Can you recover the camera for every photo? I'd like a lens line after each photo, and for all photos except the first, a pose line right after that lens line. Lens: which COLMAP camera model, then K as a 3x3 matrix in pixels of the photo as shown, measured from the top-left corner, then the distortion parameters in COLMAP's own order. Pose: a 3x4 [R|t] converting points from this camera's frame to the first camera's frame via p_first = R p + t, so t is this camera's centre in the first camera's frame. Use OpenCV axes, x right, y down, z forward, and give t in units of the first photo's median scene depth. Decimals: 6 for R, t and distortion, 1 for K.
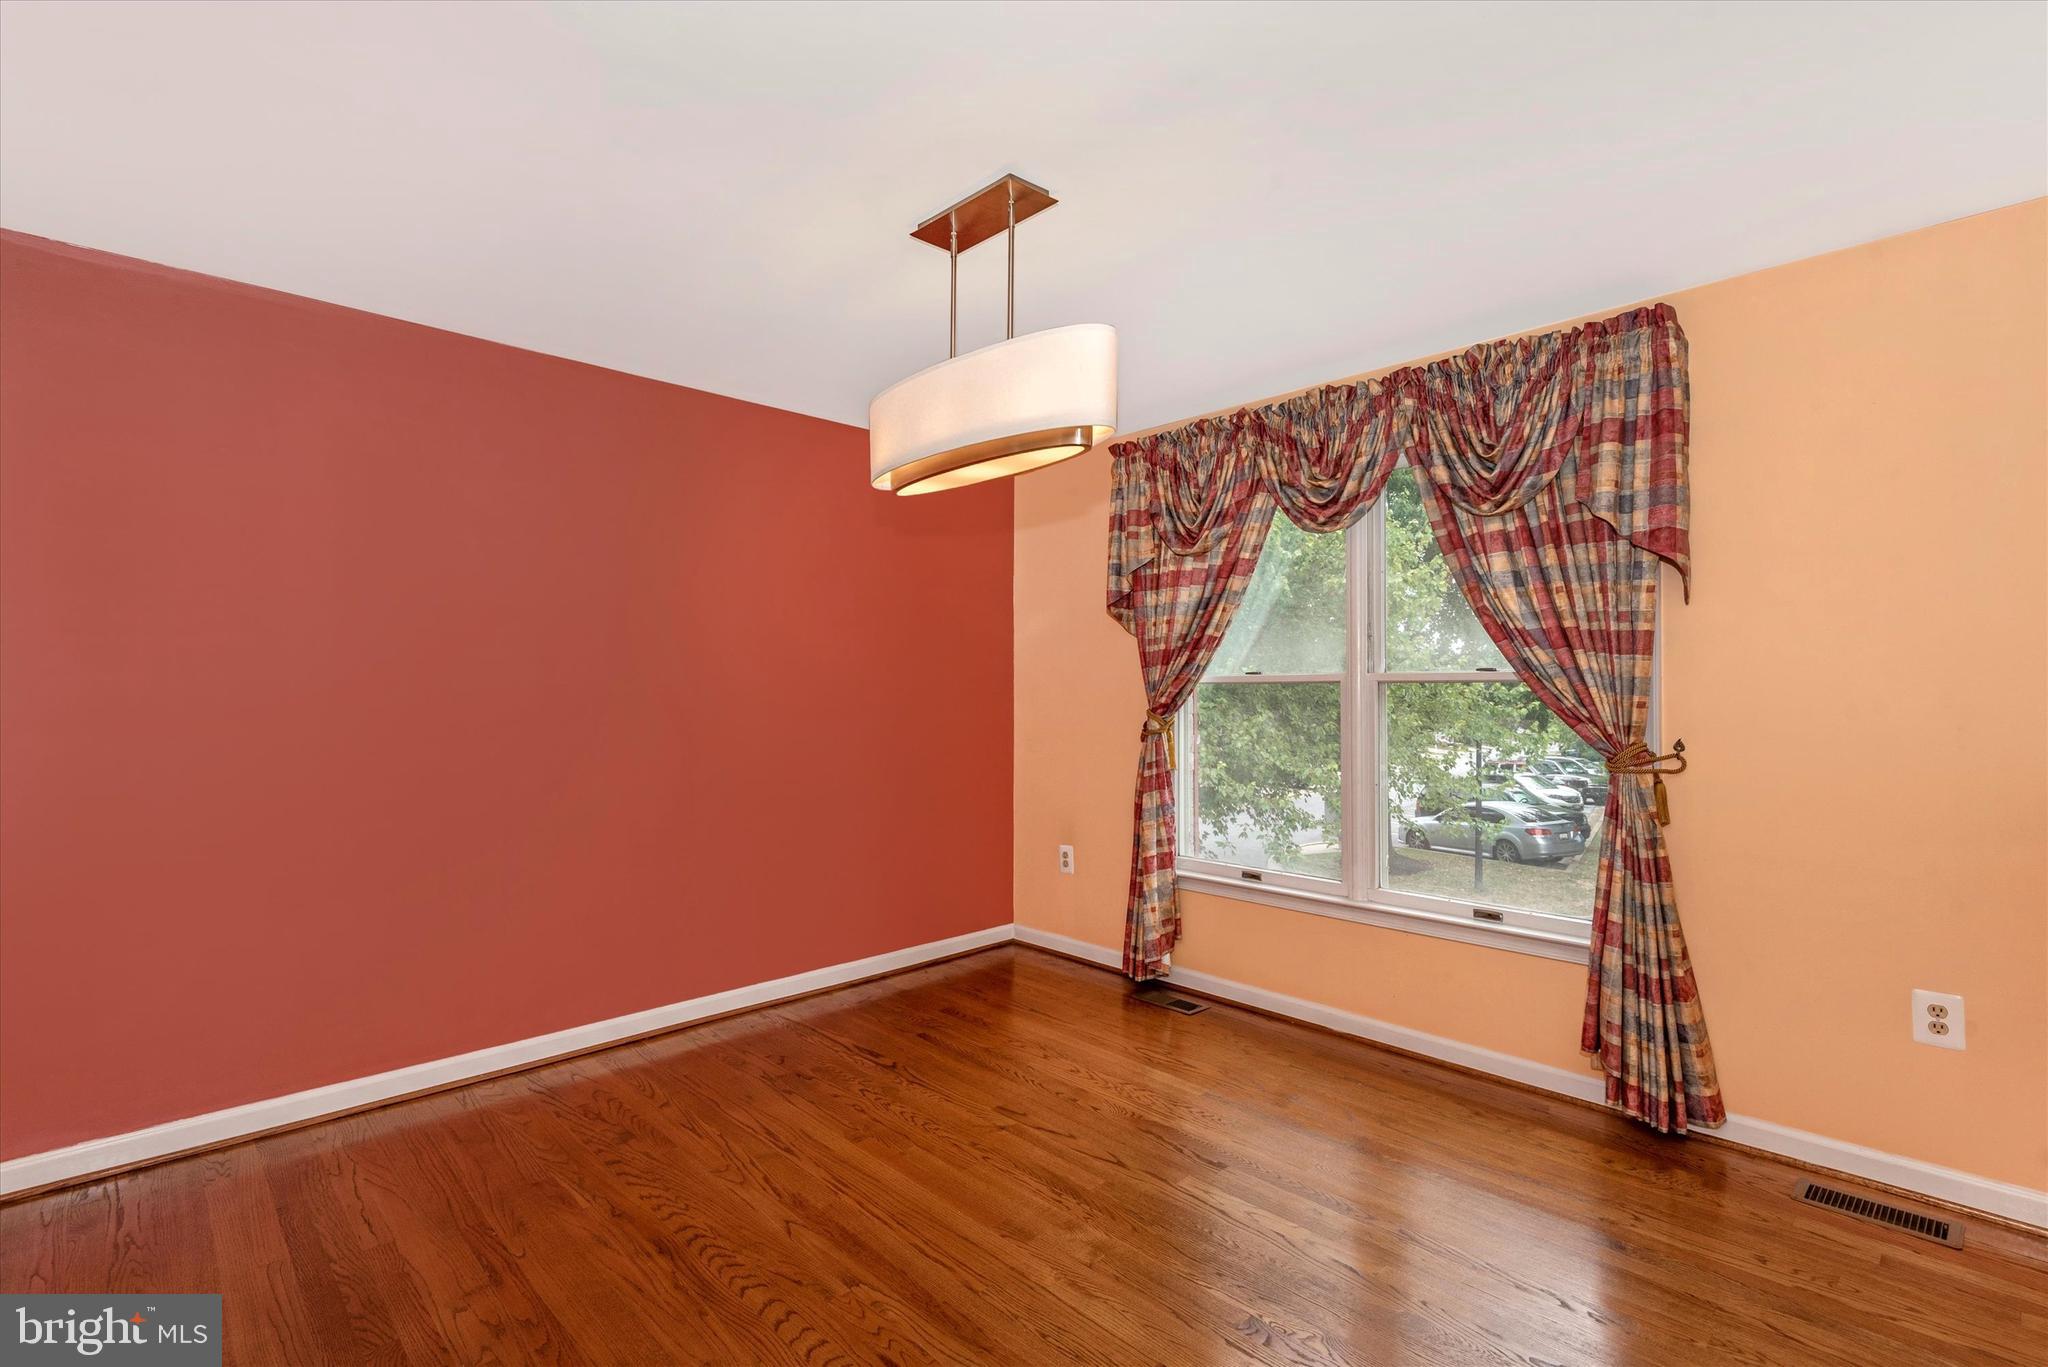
lens RADIAL K [[941.6, 0, 1010.7], [0, 941.6, 674.4], [0, 0, 1]] dist [0.025147, -0.016529]
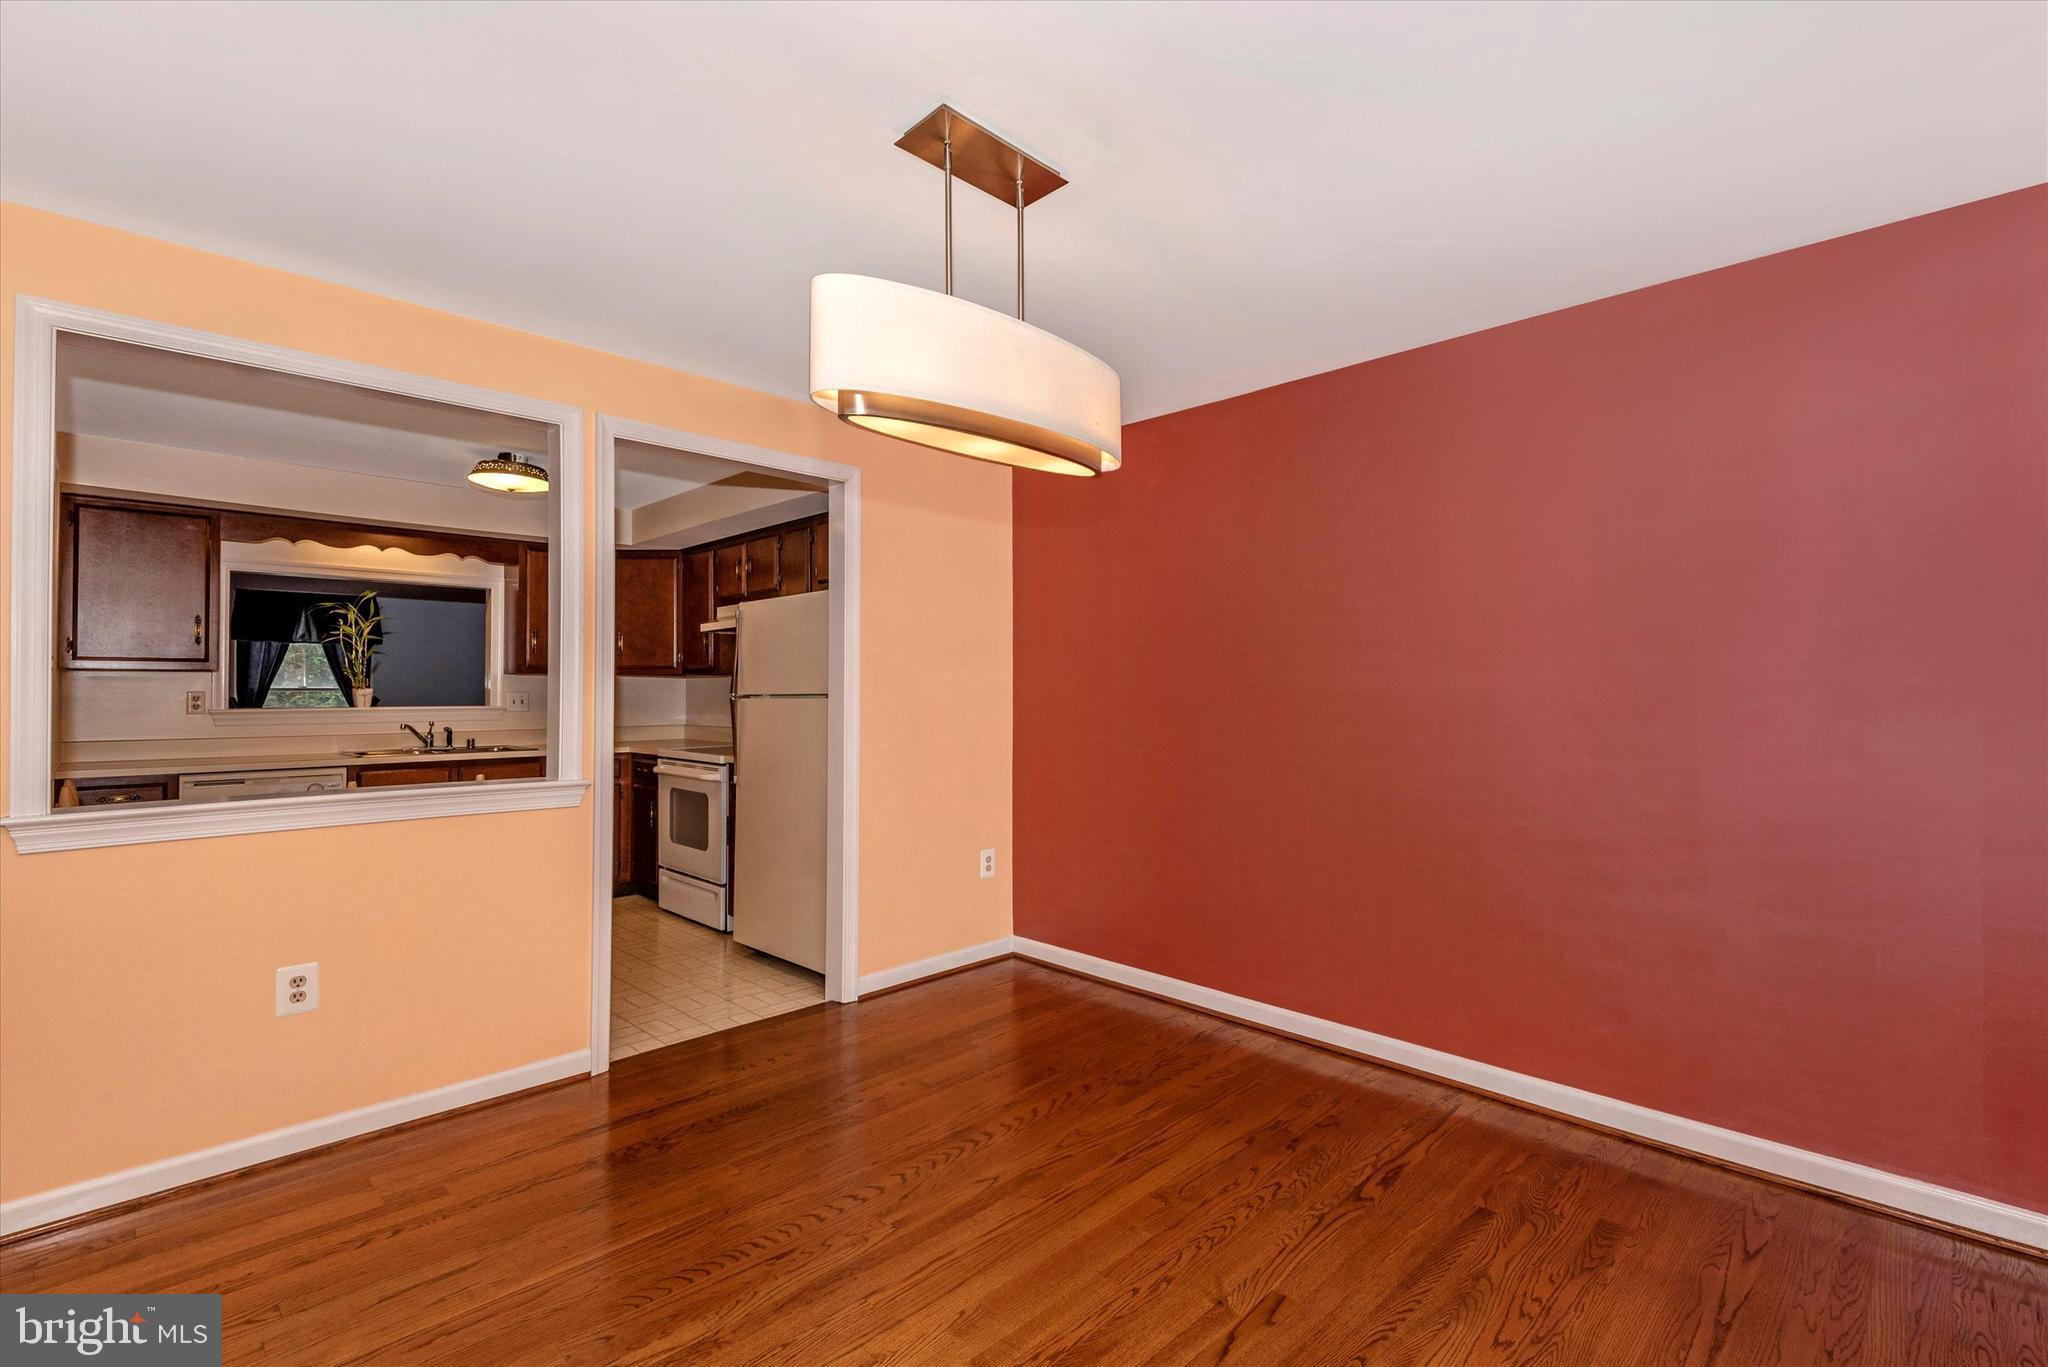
lens RADIAL K [[941.6, 0, 1038.9], [0, 941.6, 679.5], [0, 0, 1]] dist [0.025147, -0.016529]
pose [[0.045126, 0.000110, -0.998981, 0.602237], [0.010019, 0.999950, 0.000563, 0.006886], [0.998931, -0.010034, 0.045123, 0.719366]]
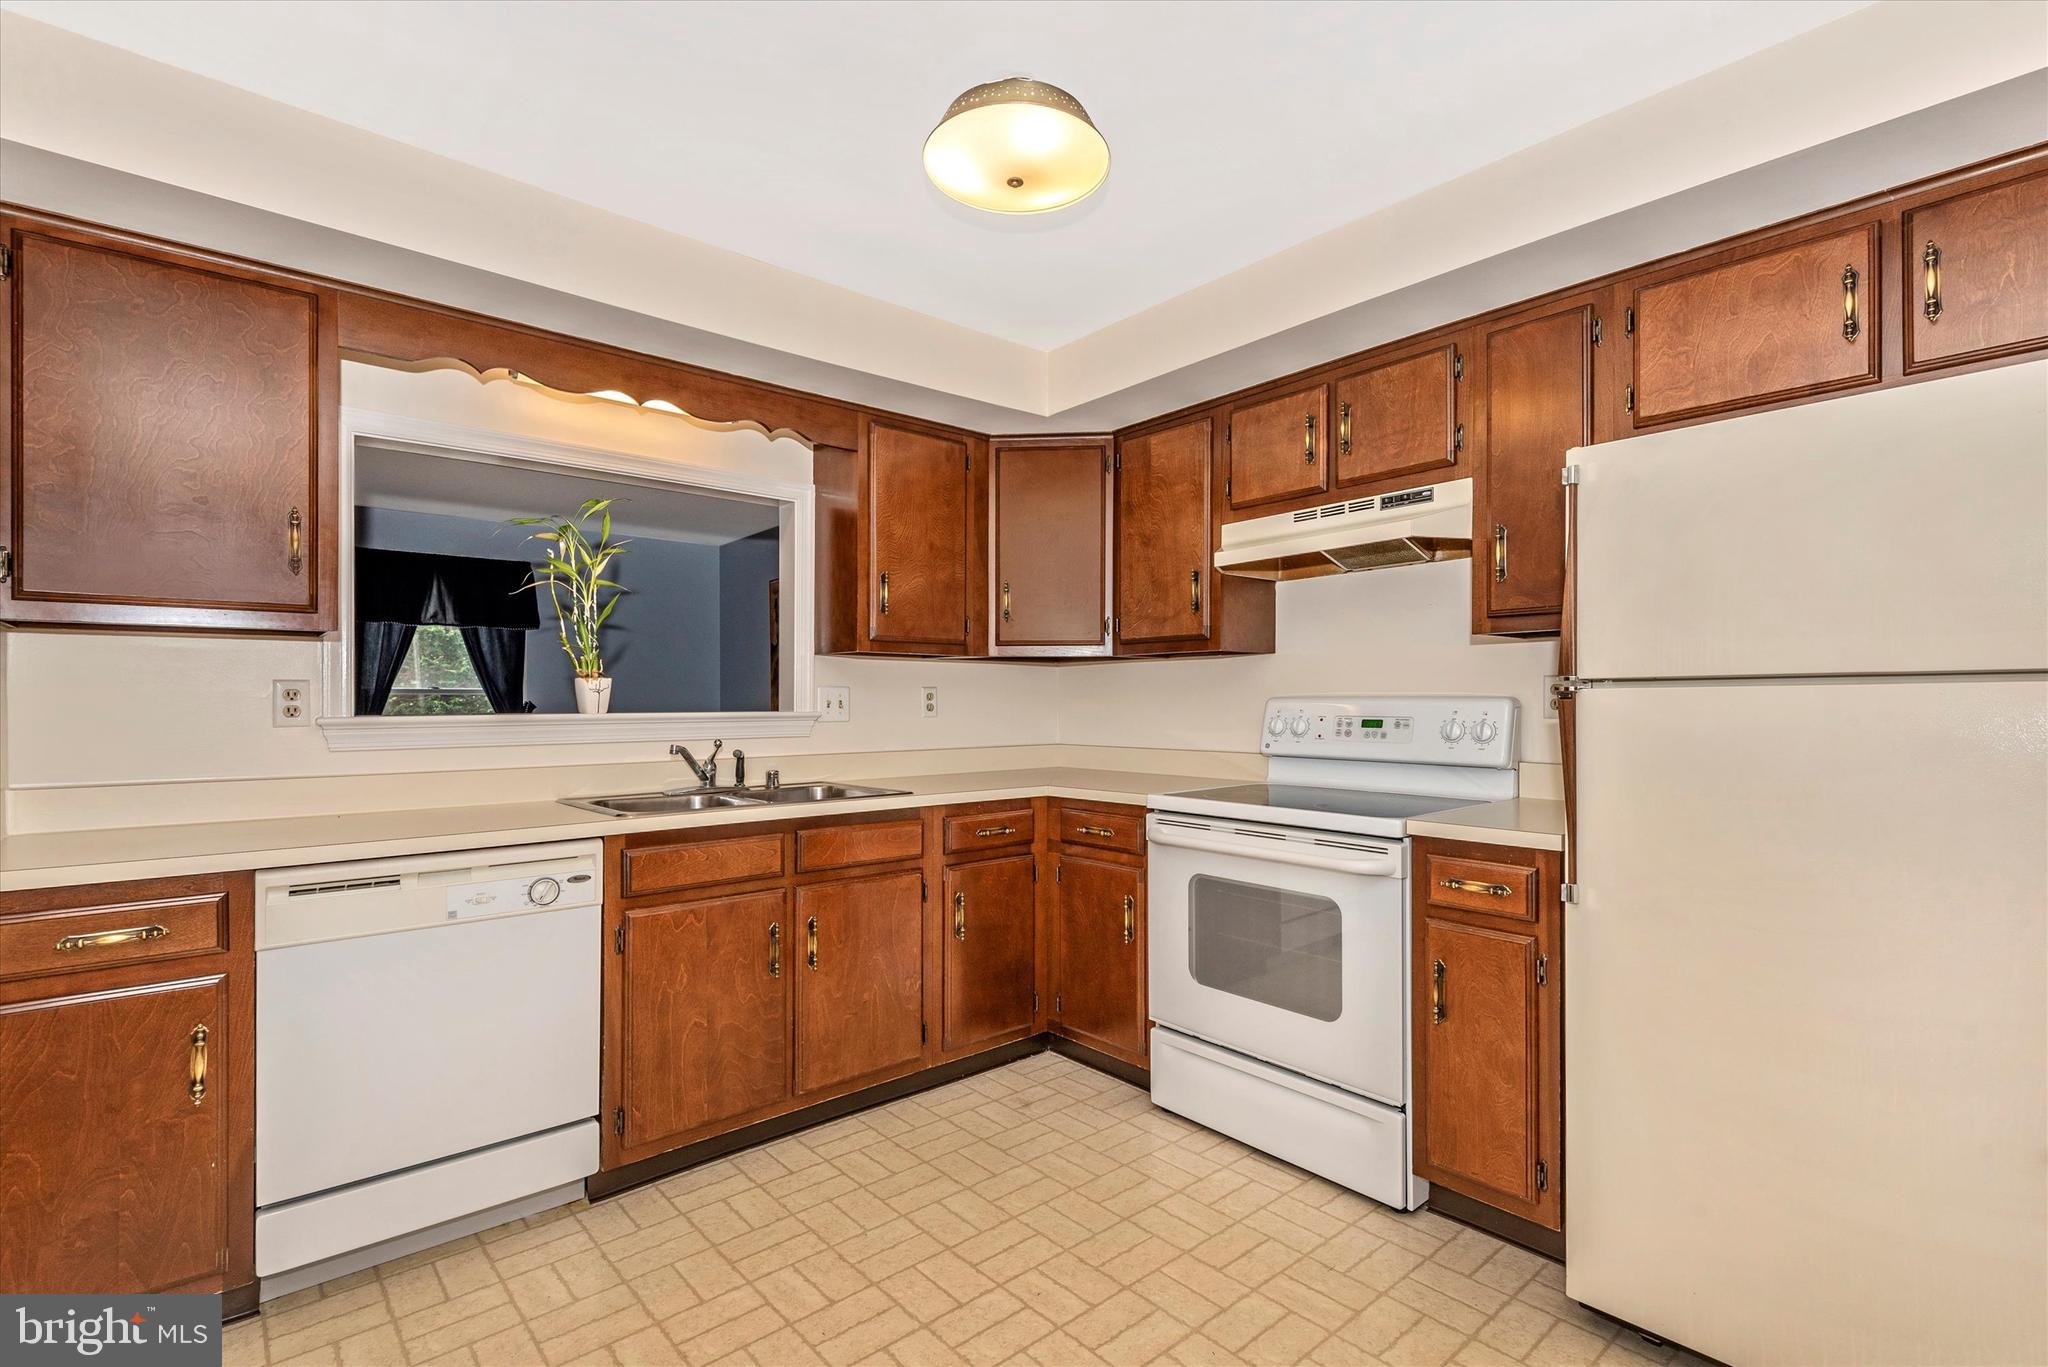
lens RADIAL K [[941.6, 0, 1033.5], [0, 941.6, 699.5], [0, 0, 1]] dist [0.025147, -0.016529]
pose [[-0.016564, 0.009220, -0.999820, -0.269766], [0.011593, 0.999892, 0.009028, 0.029329], [0.999796, -0.011442, -0.016670, 0.012229]]
